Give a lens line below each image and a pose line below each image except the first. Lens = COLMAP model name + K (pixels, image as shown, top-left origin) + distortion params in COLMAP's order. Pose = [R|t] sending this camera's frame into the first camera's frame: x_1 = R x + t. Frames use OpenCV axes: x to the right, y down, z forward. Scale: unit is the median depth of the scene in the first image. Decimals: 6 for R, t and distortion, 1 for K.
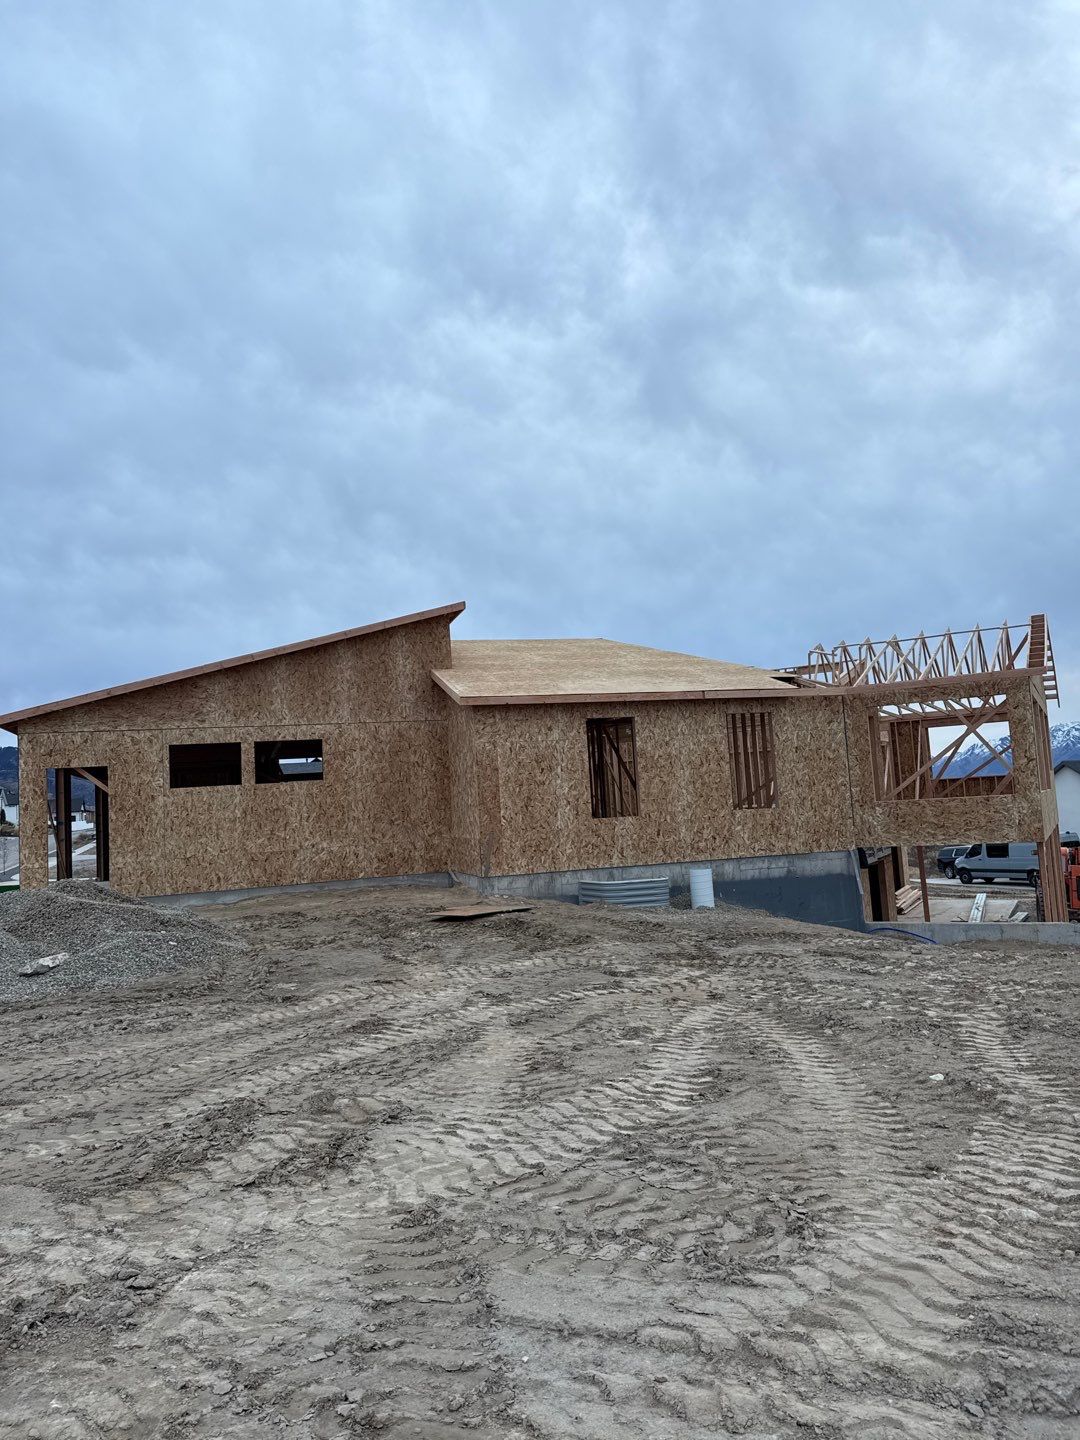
lens RADIAL K [[1115.2, 0, 511.8], [0, 1115.2, 736.5], [0, 0, 1]] dist [0.137256, -0.146886]
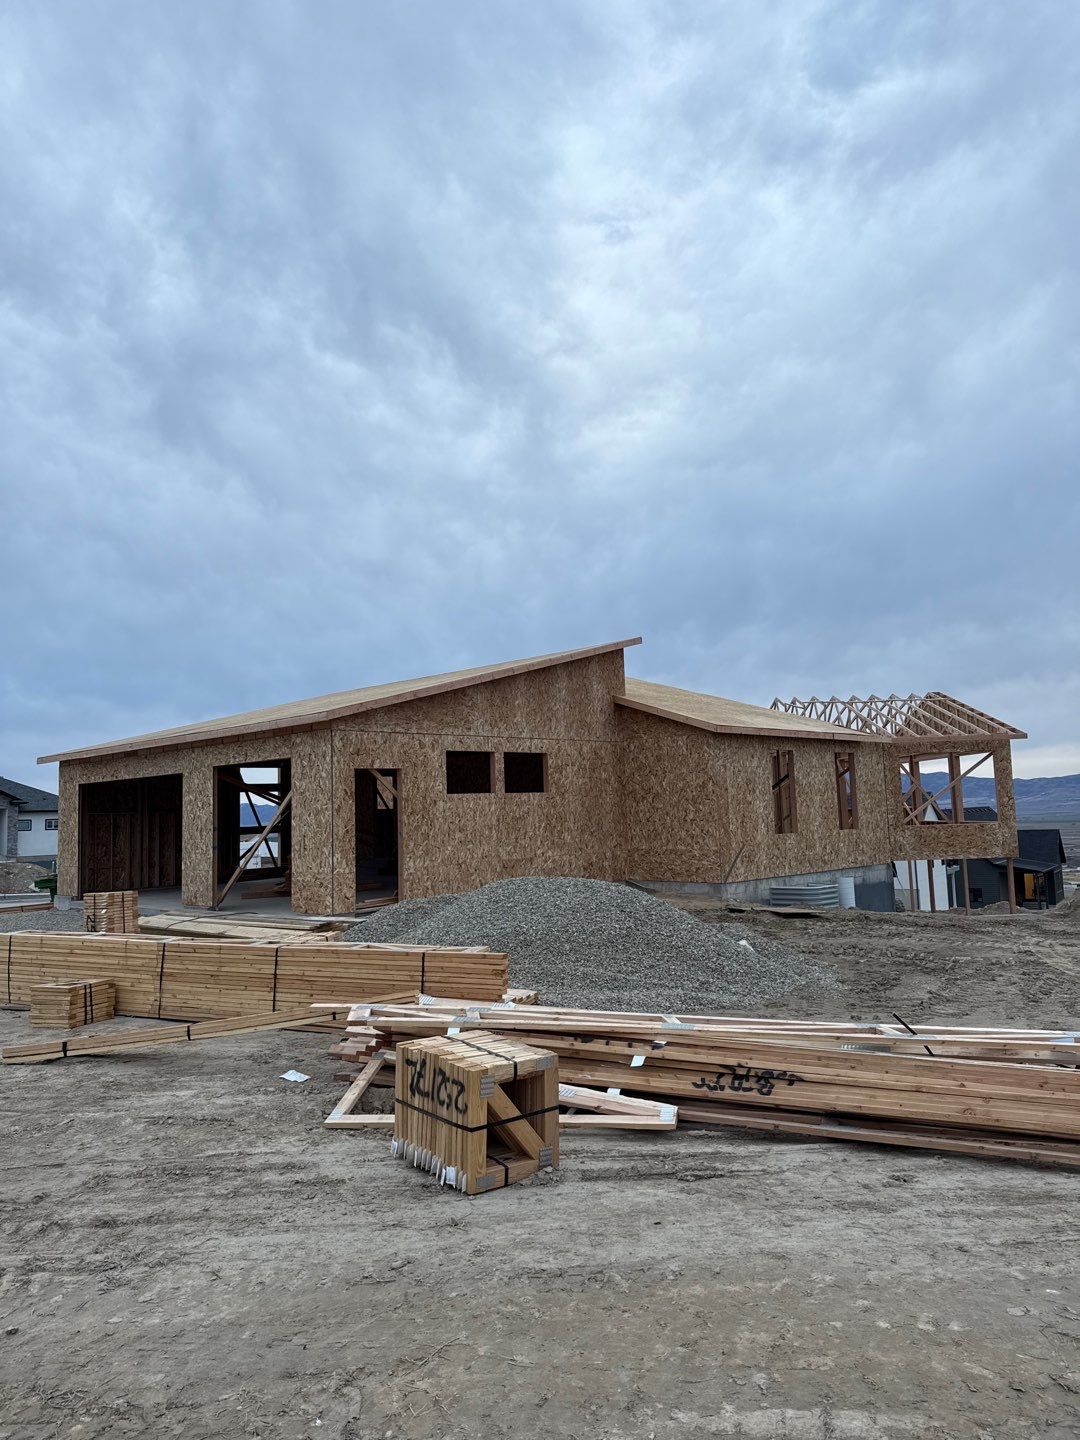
lens RADIAL K [[1083.1, 0, 534.4], [0, 1083.1, 688.1], [0, 0, 1]] dist [0.055685, -0.050864]
pose [[0.860773, 0.088704, 0.501200, -0.704963], [-0.054201, 0.995072, -0.083024, 0.027241], [-0.506095, 0.044299, 0.861339, 0.120940]]
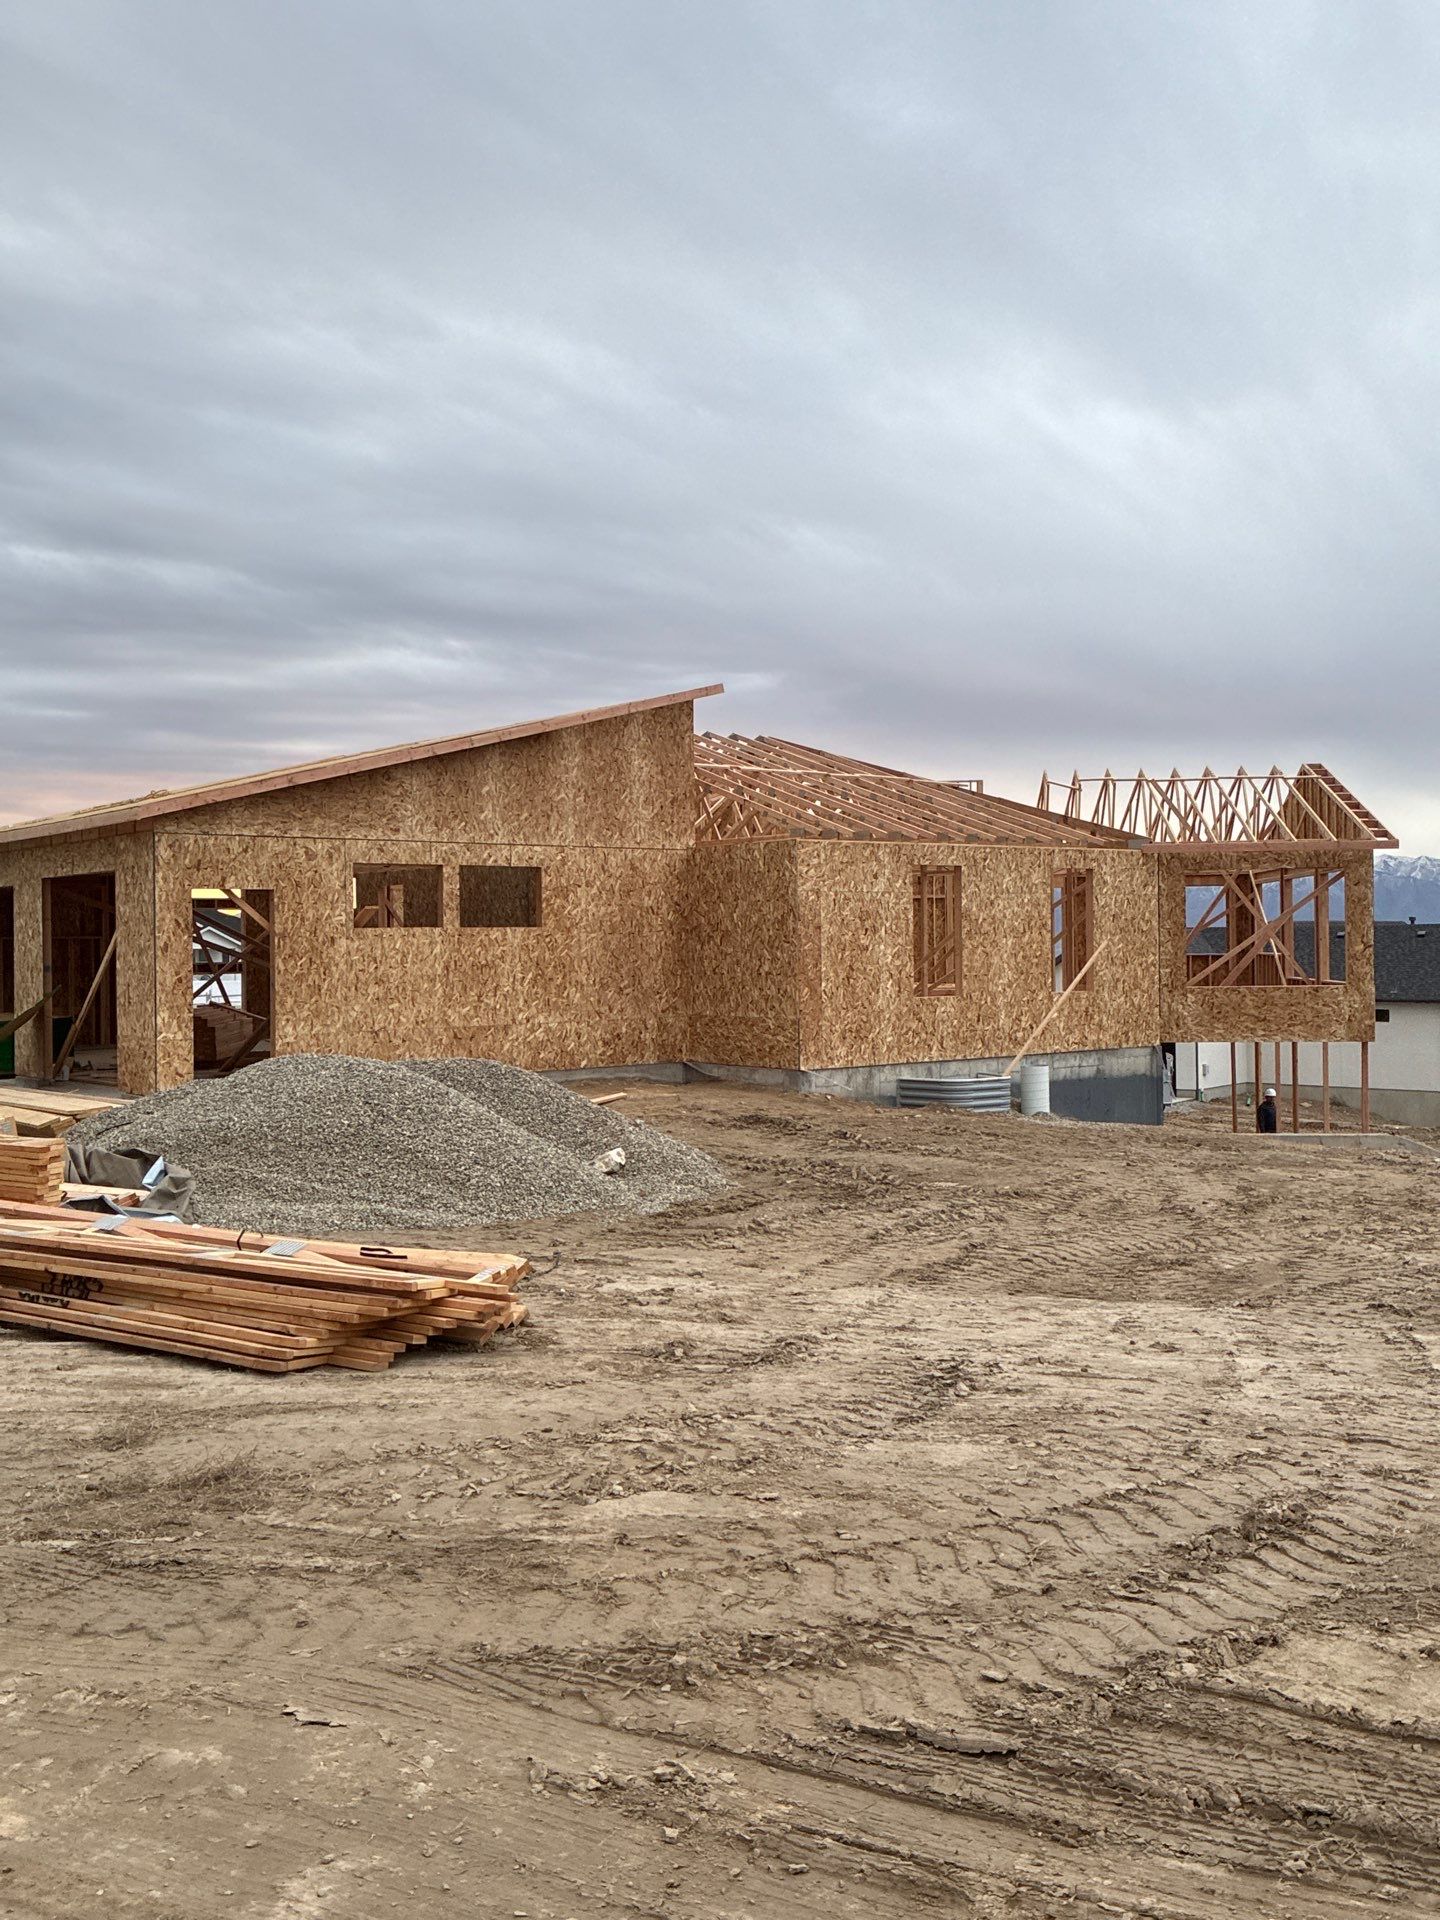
lens RADIAL K [[1913.9, 0, 727.0], [0, 1913.9, 983.6], [0, 0, 1]] dist [0.089144, -0.006161]
pose [[0.917268, 0.039894, 0.396267, -0.534567], [-0.069797, 0.995675, 0.061324, -0.006615], [-0.392106, -0.083909, 0.916085, -0.137022]]
